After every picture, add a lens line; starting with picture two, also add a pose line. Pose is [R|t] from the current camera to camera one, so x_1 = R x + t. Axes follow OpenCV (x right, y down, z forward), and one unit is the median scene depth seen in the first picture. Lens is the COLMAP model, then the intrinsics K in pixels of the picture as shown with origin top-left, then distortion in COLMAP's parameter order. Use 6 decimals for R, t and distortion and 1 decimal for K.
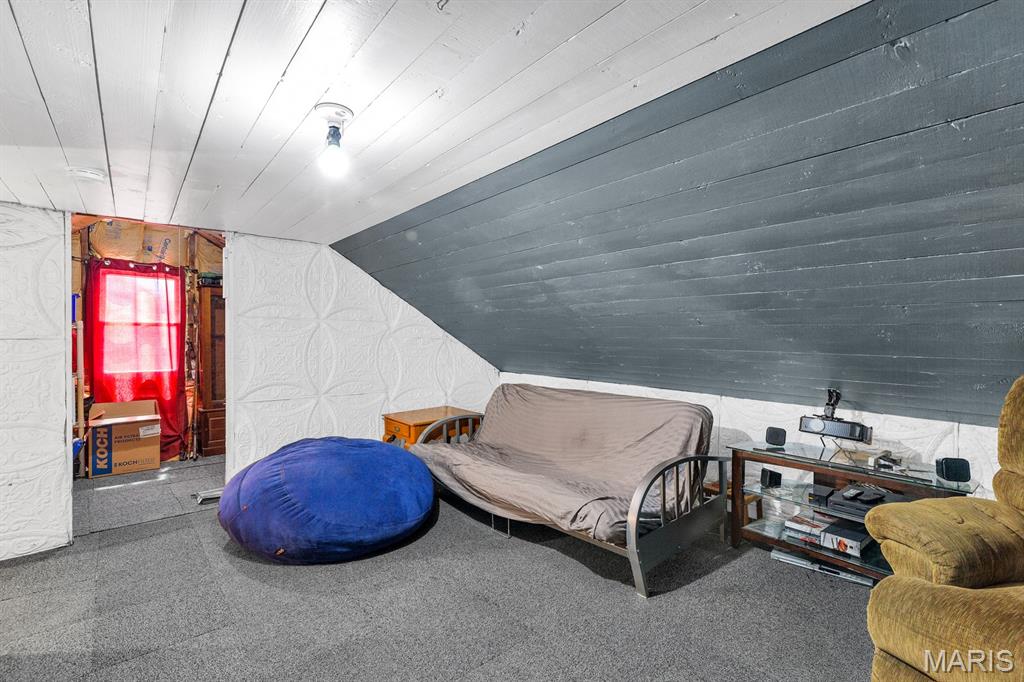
lens RADIAL K [[479.1, 0, 512.0], [0, 479.1, 341.0], [0, 0, 1]] dist [0.021538, -0.000071]
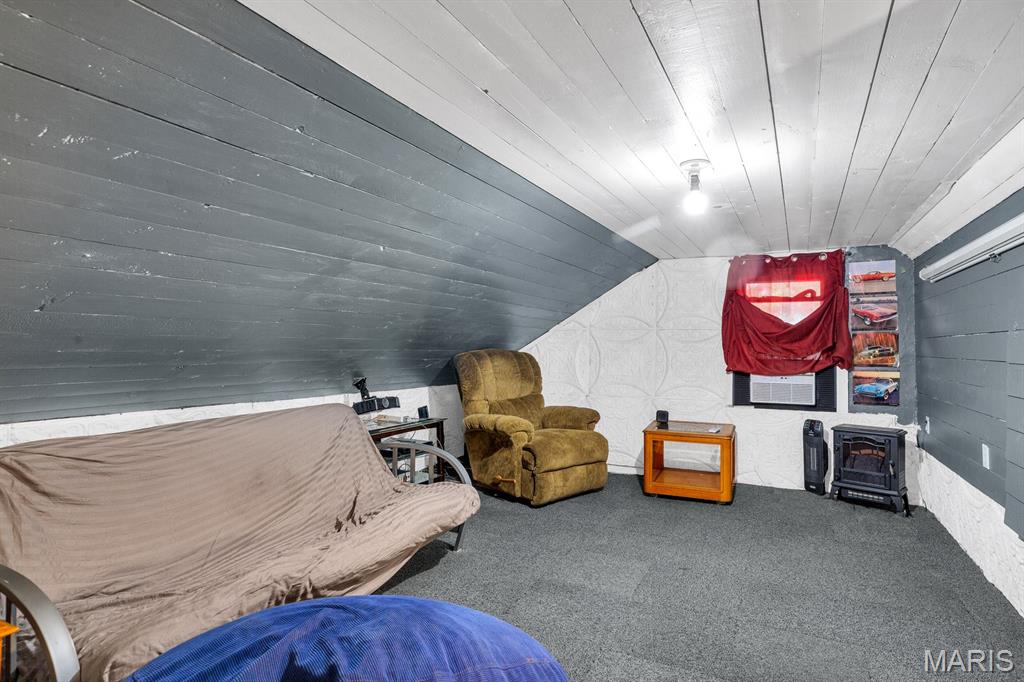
lens RADIAL K [[572.6, 0, 512.0], [0, 572.6, 341.0], [0, 0, 1]] dist [0.000611, 0.000078]
pose [[-0.424498, 0.007091, 0.905401, -1.310457], [0.003805, 0.999974, -0.006048, 0.009153], [-0.905421, 0.000878, -0.424514, 1.775466]]
